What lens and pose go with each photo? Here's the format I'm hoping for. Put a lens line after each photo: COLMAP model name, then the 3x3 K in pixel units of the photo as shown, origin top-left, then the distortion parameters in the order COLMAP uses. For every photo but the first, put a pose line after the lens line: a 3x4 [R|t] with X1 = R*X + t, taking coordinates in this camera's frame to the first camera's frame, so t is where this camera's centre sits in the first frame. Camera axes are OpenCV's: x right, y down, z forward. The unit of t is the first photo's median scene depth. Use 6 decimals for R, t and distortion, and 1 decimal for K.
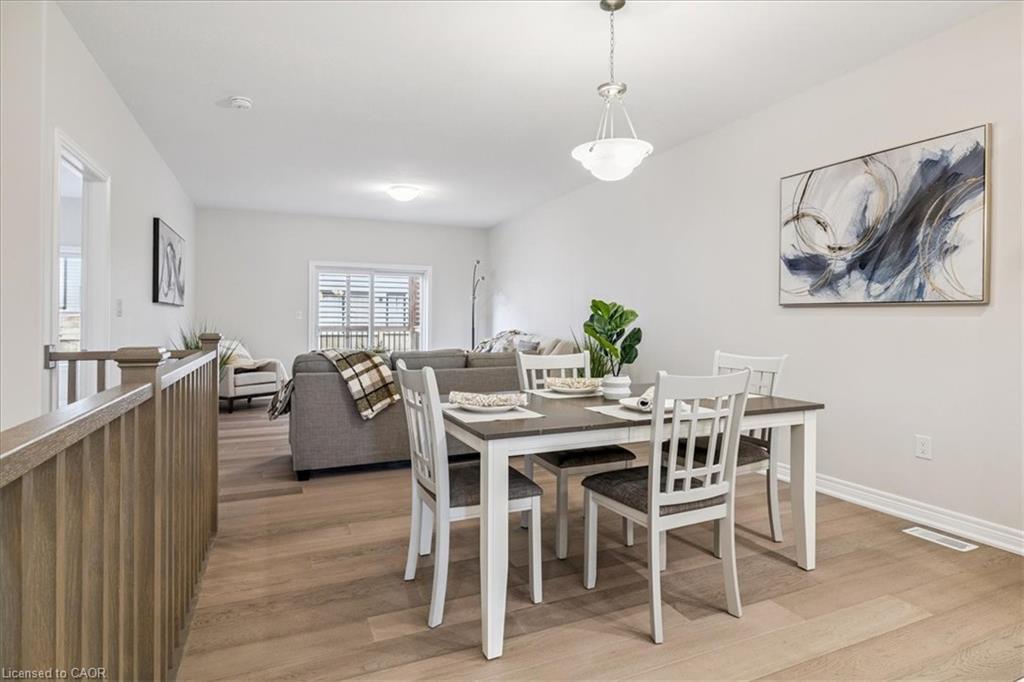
lens RADIAL K [[536.6, 0, 511.0], [0, 536.6, 319.0], [0, 0, 1]] dist [-0.000084, -0.000038]
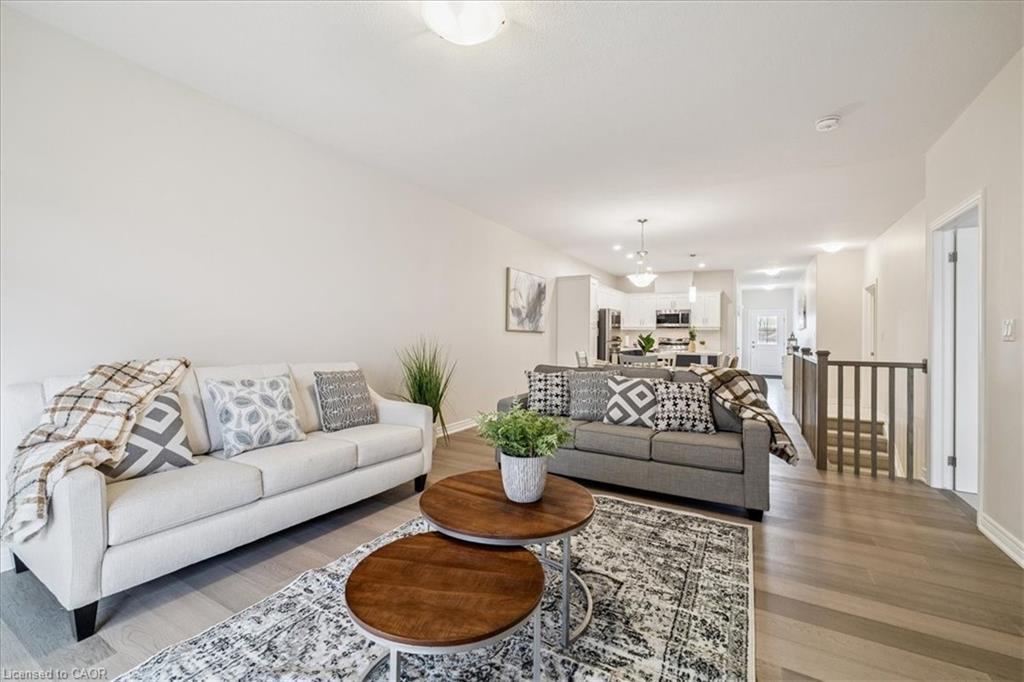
lens RADIAL K [[433.8, 0, 508.1], [0, 433.8, 331.6], [0, 0, 1]] dist [0.000149, -0.000147]
pose [[-0.590207, -0.001596, 0.807250, -0.982416], [-0.017551, 0.999787, -0.010855, -0.002245], [-0.807061, -0.020574, -0.590110, 2.367965]]
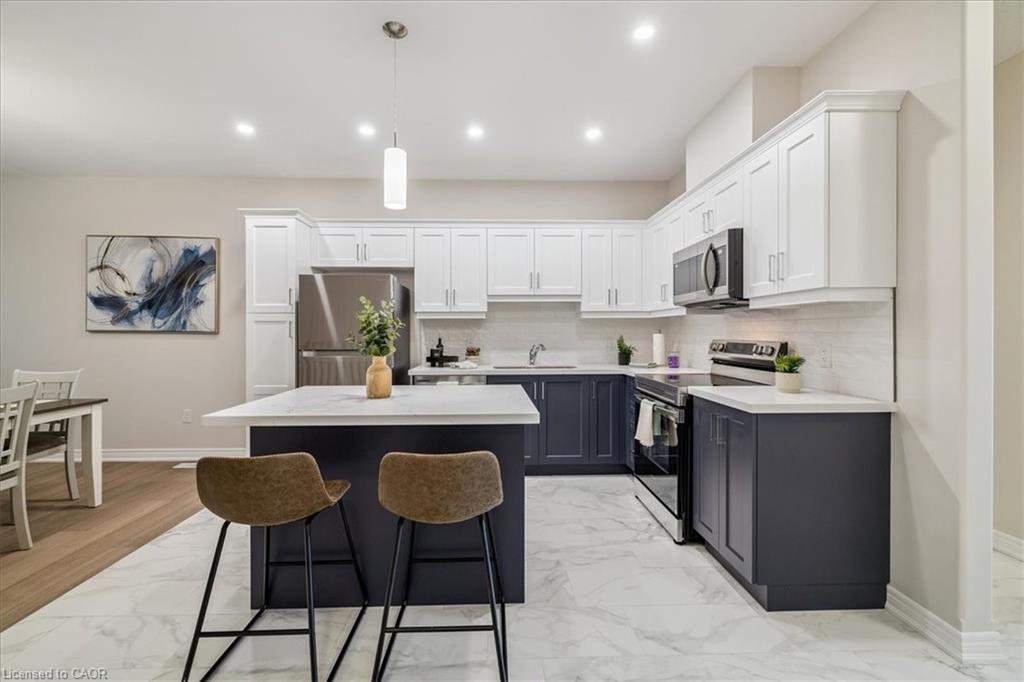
lens RADIAL K [[430.6, 0, 501.4], [0, 430.6, 334.7], [0, 0, 1]] dist [-0.000376, -0.000078]
pose [[0.378947, -0.008892, 0.925375, -0.115697], [-0.001513, 0.999947, 0.010229, -0.034878], [-0.925417, -0.005276, 0.378914, -0.427299]]
